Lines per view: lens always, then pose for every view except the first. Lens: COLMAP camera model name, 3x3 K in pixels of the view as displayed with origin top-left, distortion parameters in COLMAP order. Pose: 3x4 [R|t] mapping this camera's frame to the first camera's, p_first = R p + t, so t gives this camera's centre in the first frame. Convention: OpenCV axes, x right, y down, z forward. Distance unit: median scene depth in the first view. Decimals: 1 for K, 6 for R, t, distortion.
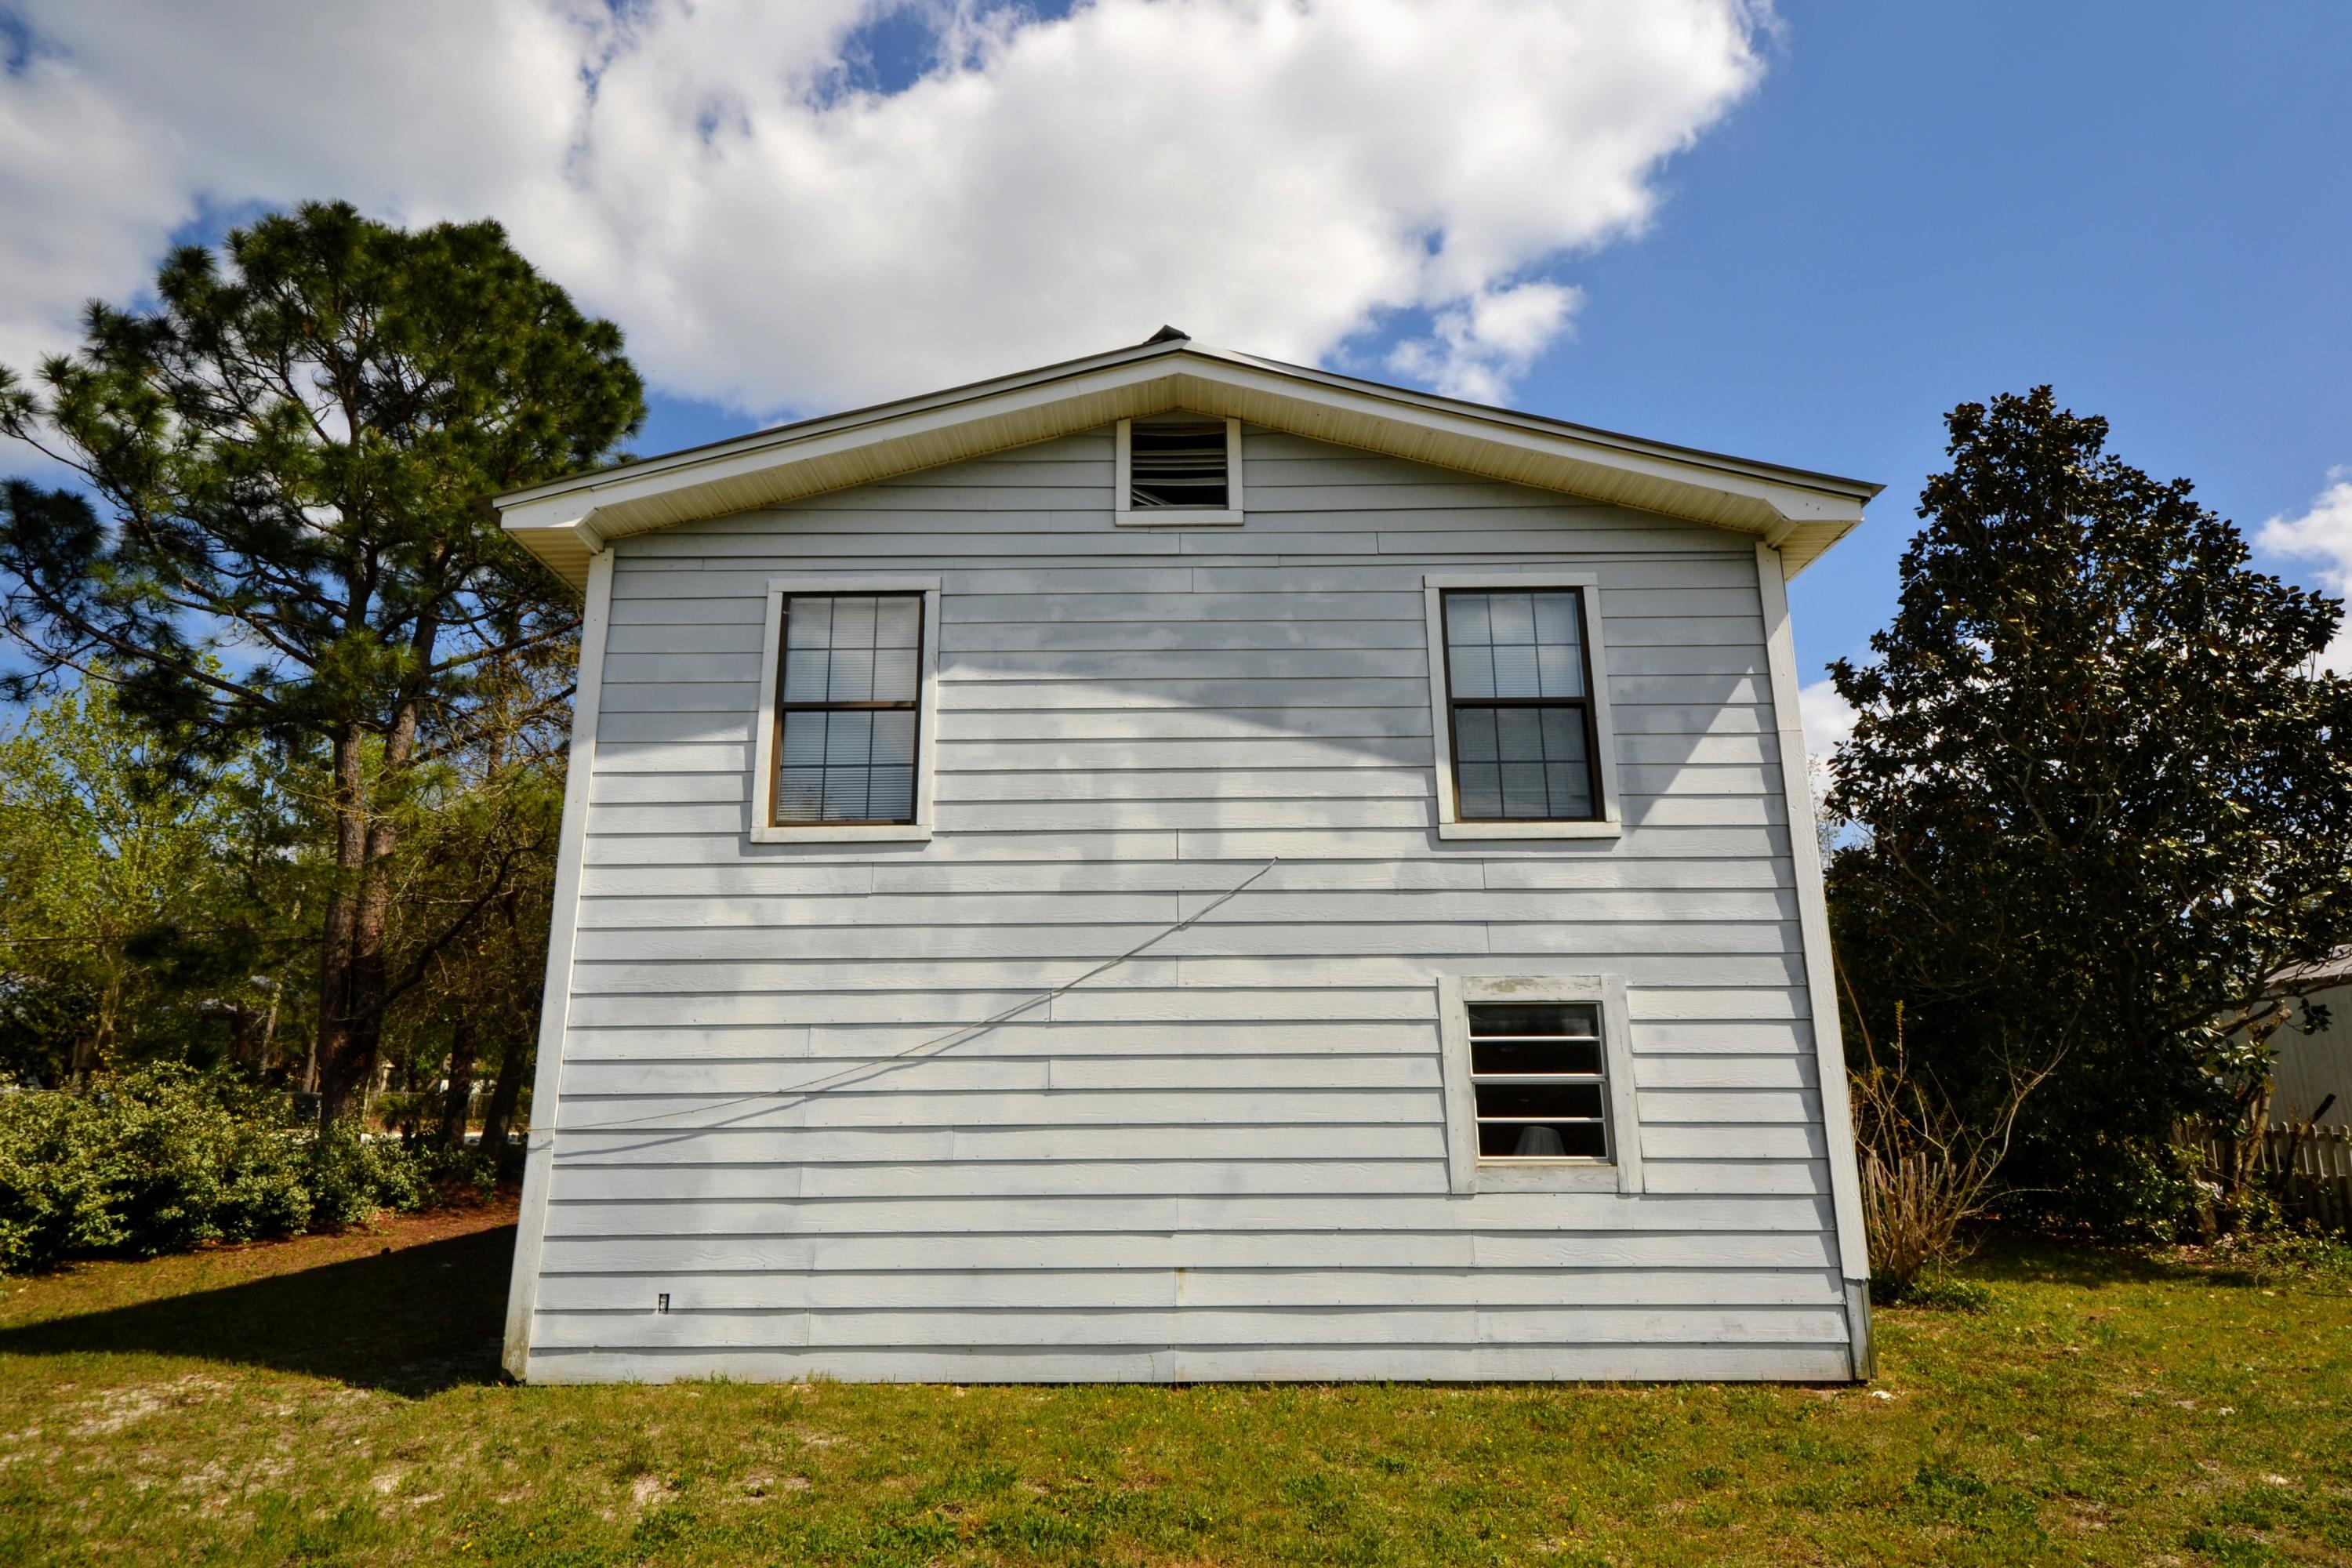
lens RADIAL K [[1308.8, 0, 1175.9], [0, 1308.8, 775.9], [0, 0, 1]] dist [0.018028, -0.004630]
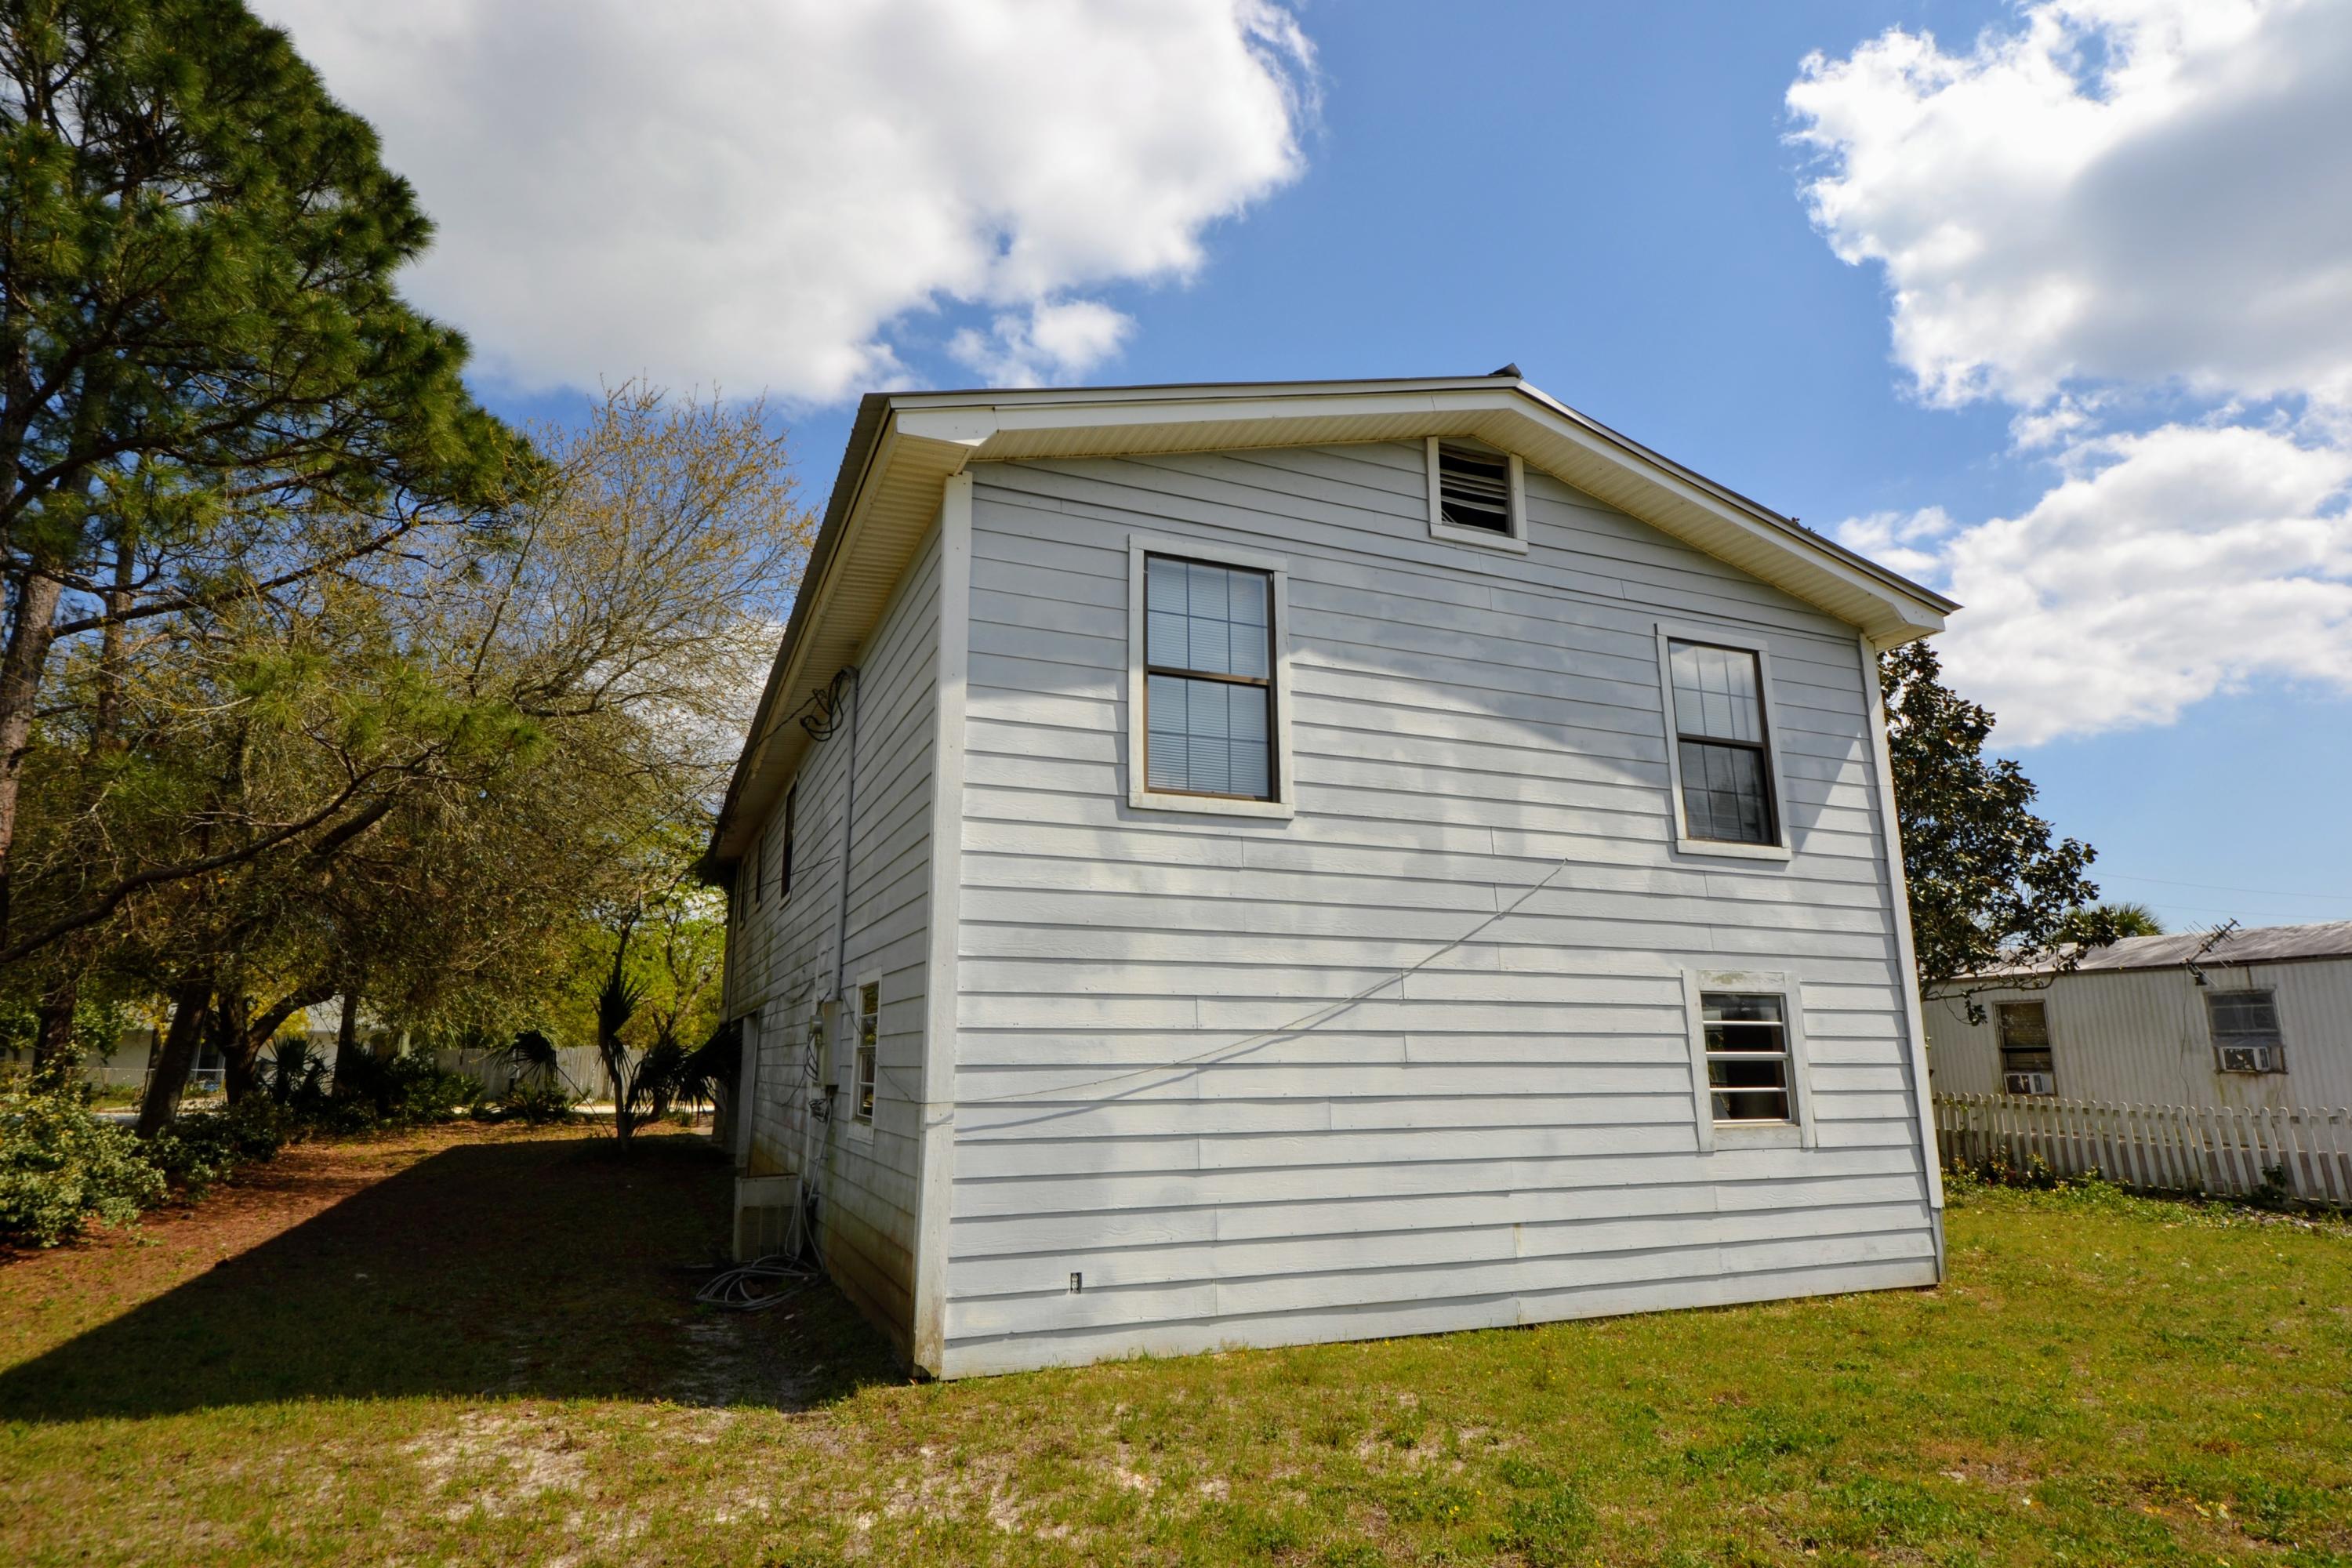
lens RADIAL K [[1236.2, 0, 1168.6], [0, 1236.2, 785.1], [0, 0, 1]] dist [0.014639, -0.002099]
pose [[0.920505, 0.088542, 0.380567, -0.647529], [-0.101388, 0.994751, 0.013795, 0.019278], [-0.377348, -0.051284, 0.924650, 0.145908]]
